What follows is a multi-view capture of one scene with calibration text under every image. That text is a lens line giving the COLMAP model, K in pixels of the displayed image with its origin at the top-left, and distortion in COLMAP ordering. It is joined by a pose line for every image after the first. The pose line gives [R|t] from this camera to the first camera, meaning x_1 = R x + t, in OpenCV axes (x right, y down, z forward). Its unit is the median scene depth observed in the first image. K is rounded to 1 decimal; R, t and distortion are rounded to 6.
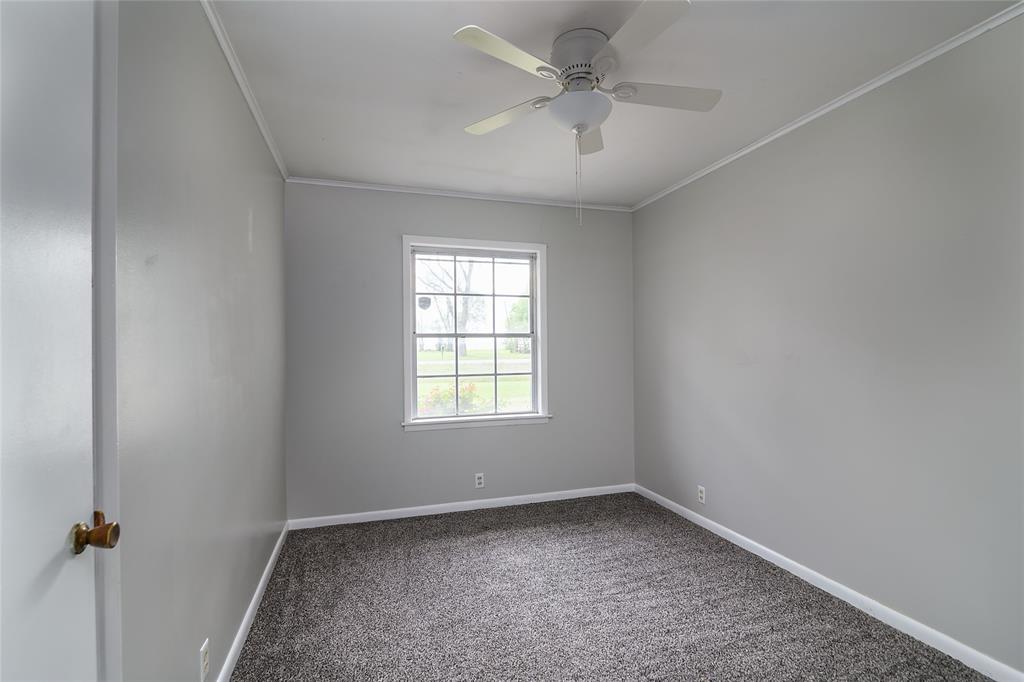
lens RADIAL K [[478.0, 0, 512.0], [0, 478.0, 341.0], [0, 0, 1]] dist [-0.000039, 0.000098]
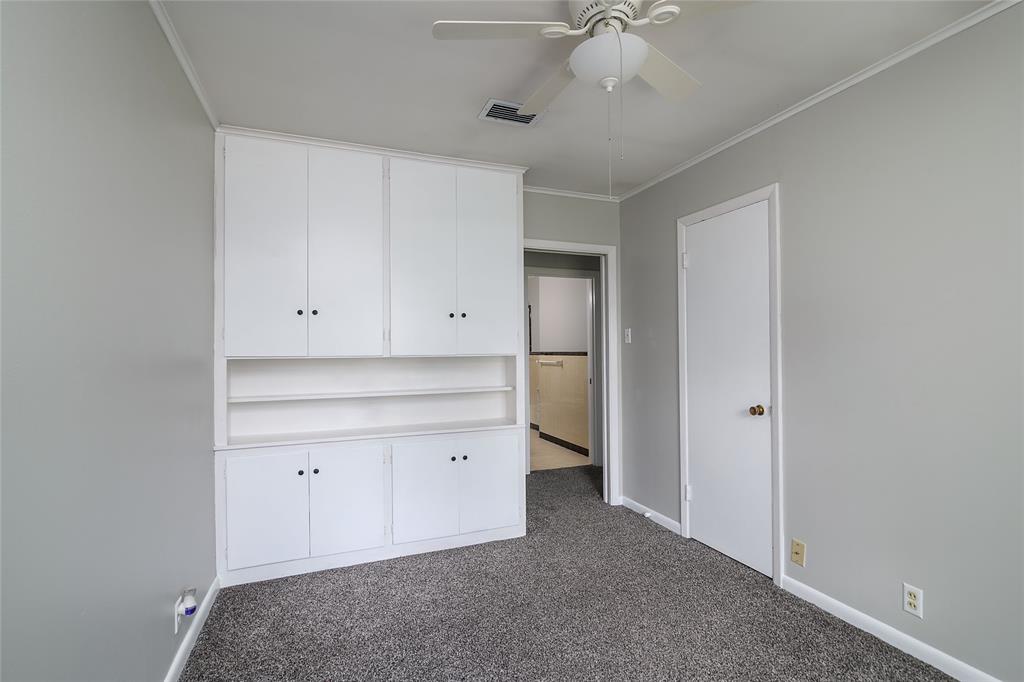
lens RADIAL K [[486.9, 0, 512.7], [0, 486.9, 345.6], [0, 0, 1]] dist [0.027757, 0.000004]
pose [[0.997353, 0.004217, 0.072593, -0.032013], [-0.004810, 0.999956, 0.007995, 0.002117], [-0.072556, -0.008323, 0.997330, 0.102356]]
